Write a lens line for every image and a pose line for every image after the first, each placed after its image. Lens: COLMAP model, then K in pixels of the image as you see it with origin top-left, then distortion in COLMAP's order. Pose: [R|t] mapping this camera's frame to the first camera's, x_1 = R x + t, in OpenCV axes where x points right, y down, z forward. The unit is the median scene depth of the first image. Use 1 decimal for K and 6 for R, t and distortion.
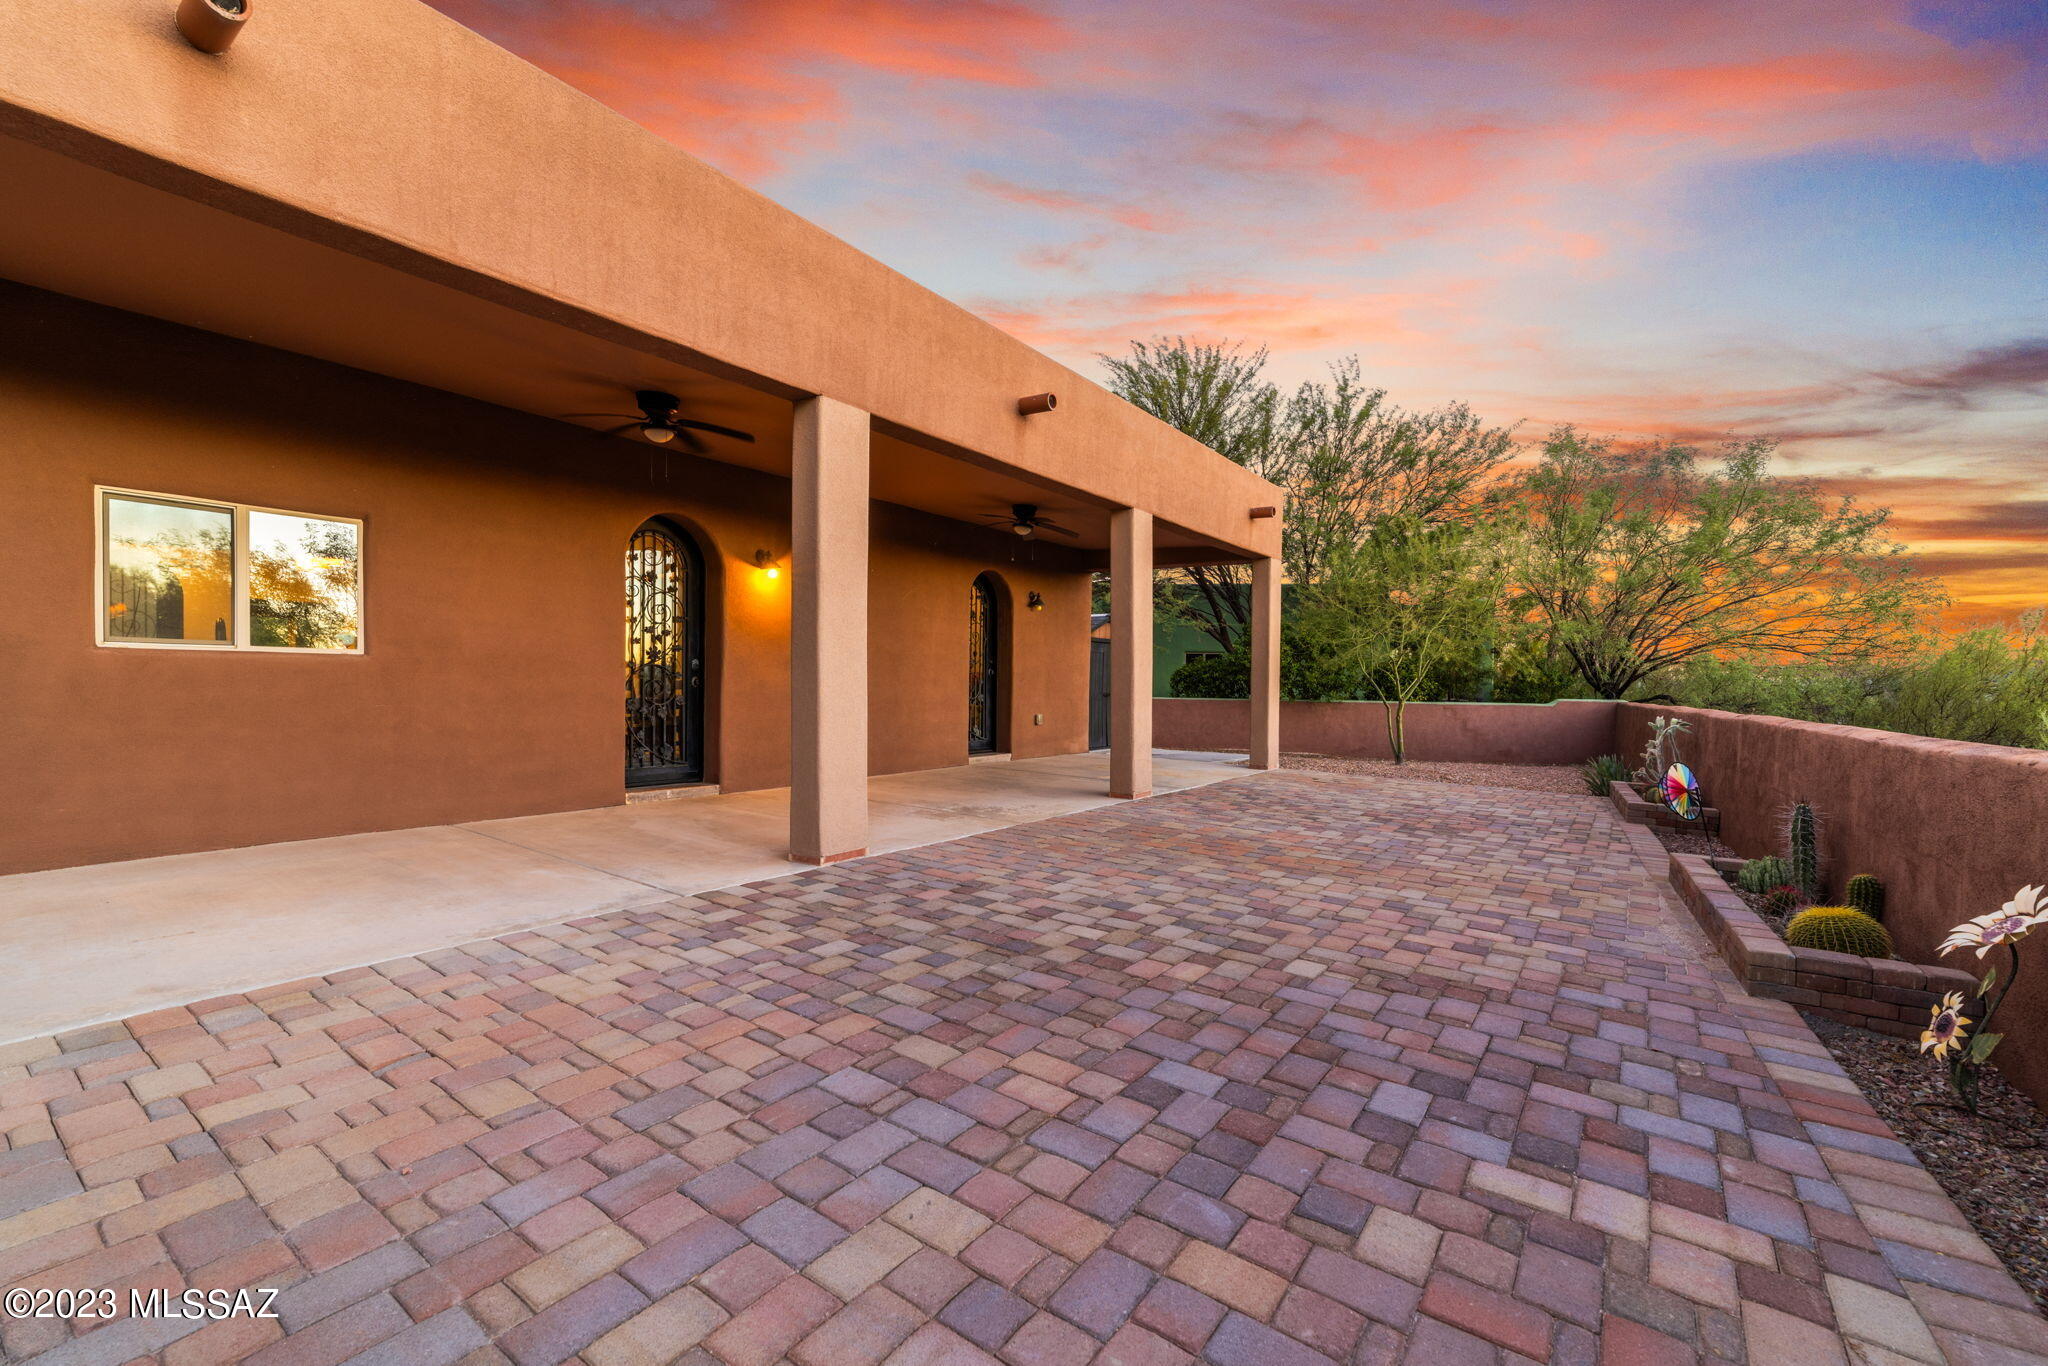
lens RADIAL K [[850.9, 0, 1021.9], [0, 850.9, 673.5], [0, 0, 1]] dist [-0.000263, -0.000009]
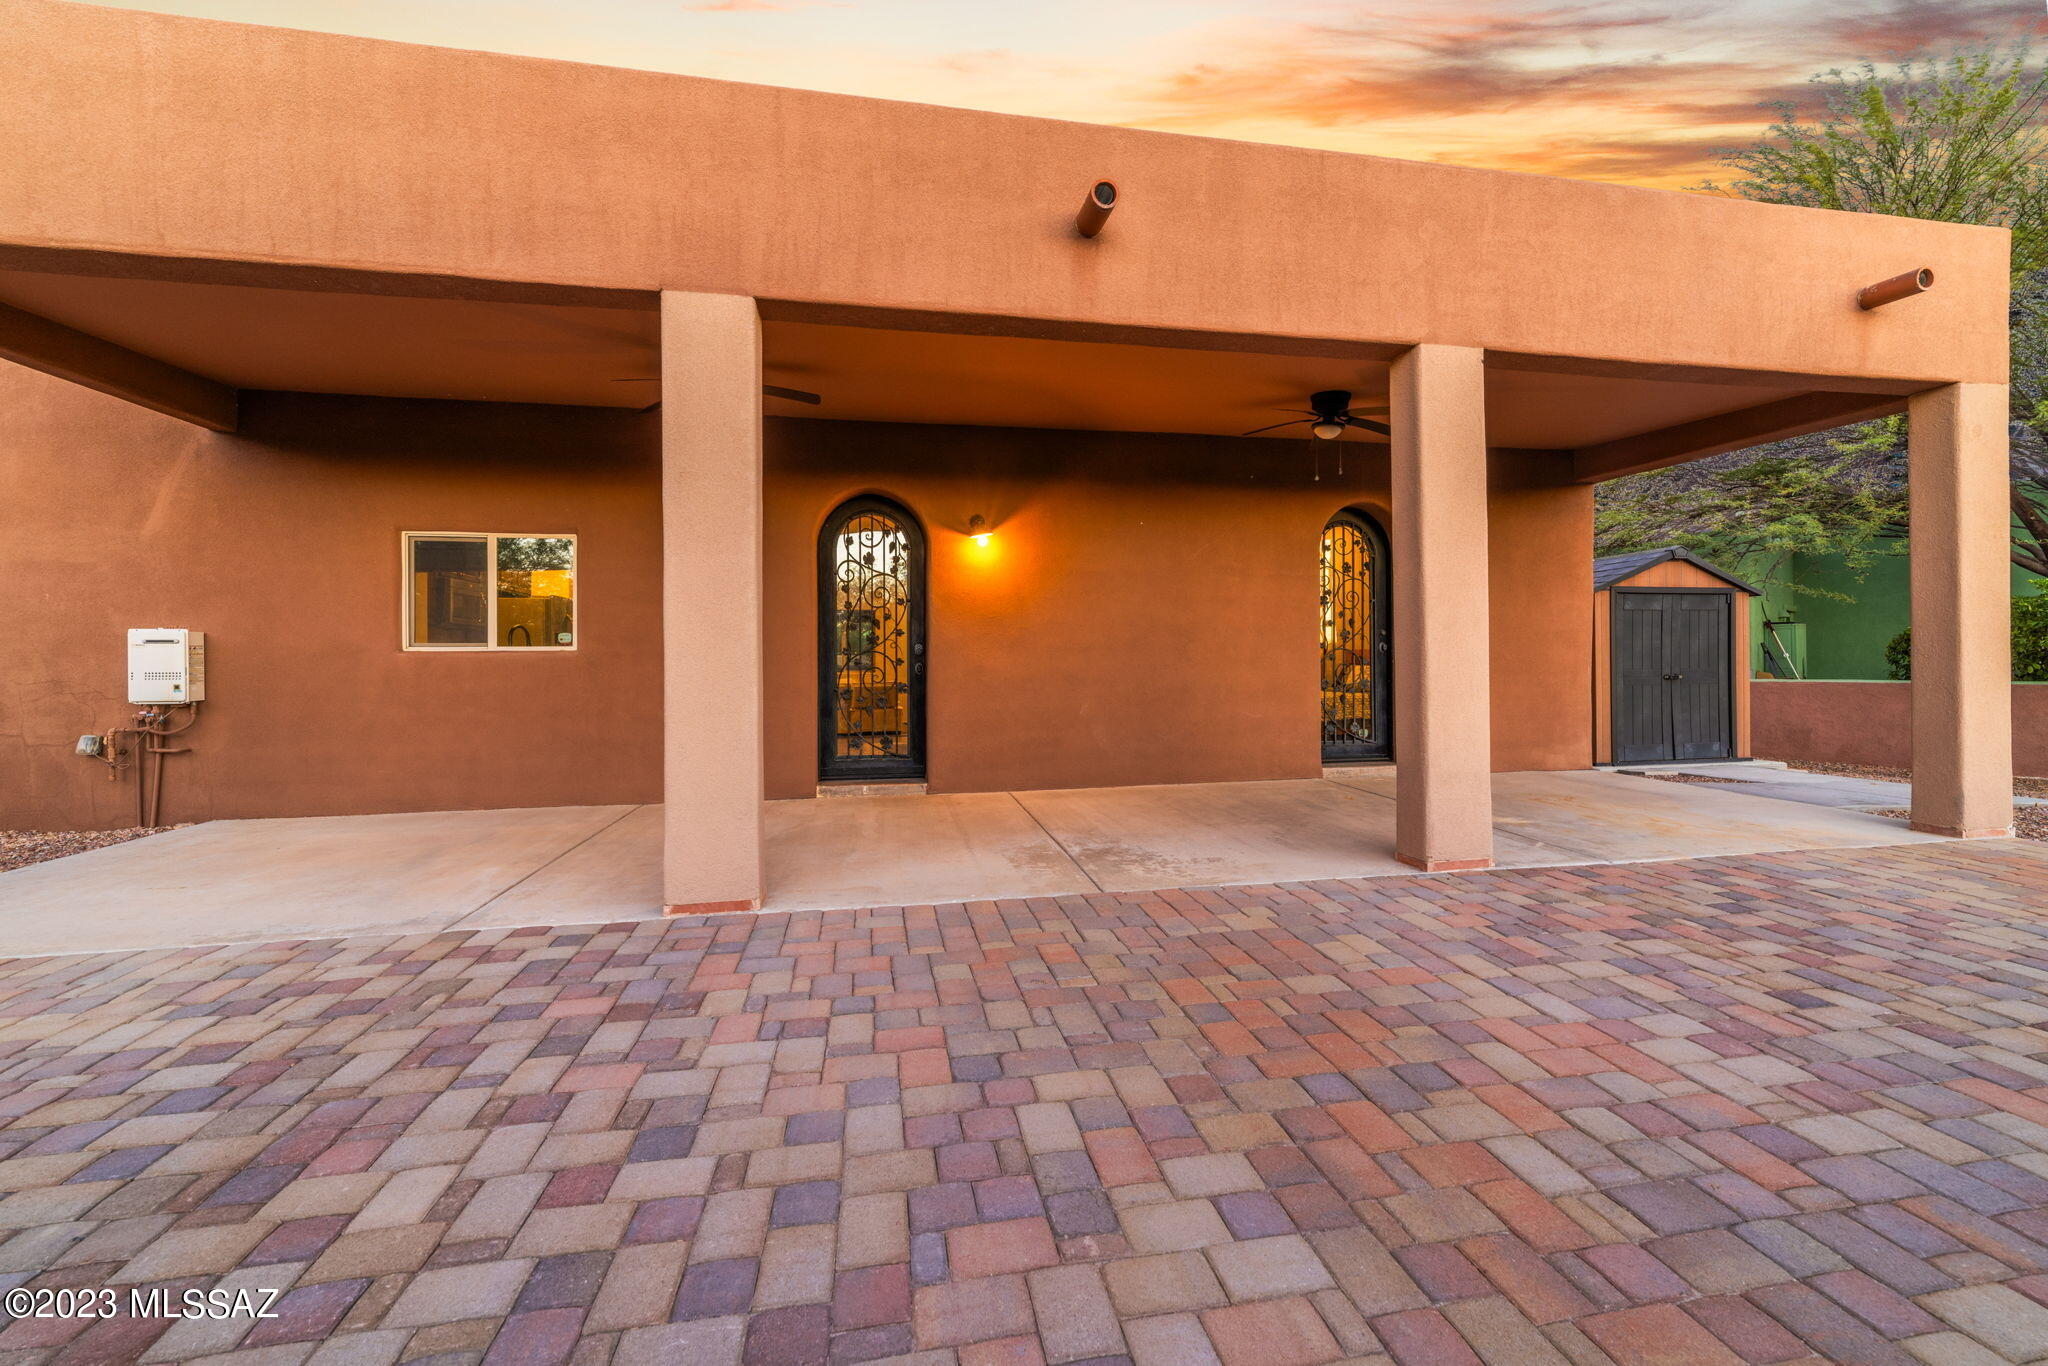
lens RADIAL K [[824.0, 0, 1022.2], [0, 824.0, 653.4], [0, 0, 1]] dist [0.001083, 0.000088]
pose [[0.724935, -0.025197, -0.688356, 0.520770], [0.023496, 0.999654, -0.011847, 0.011354], [0.688416, -0.007586, 0.725276, 0.729091]]
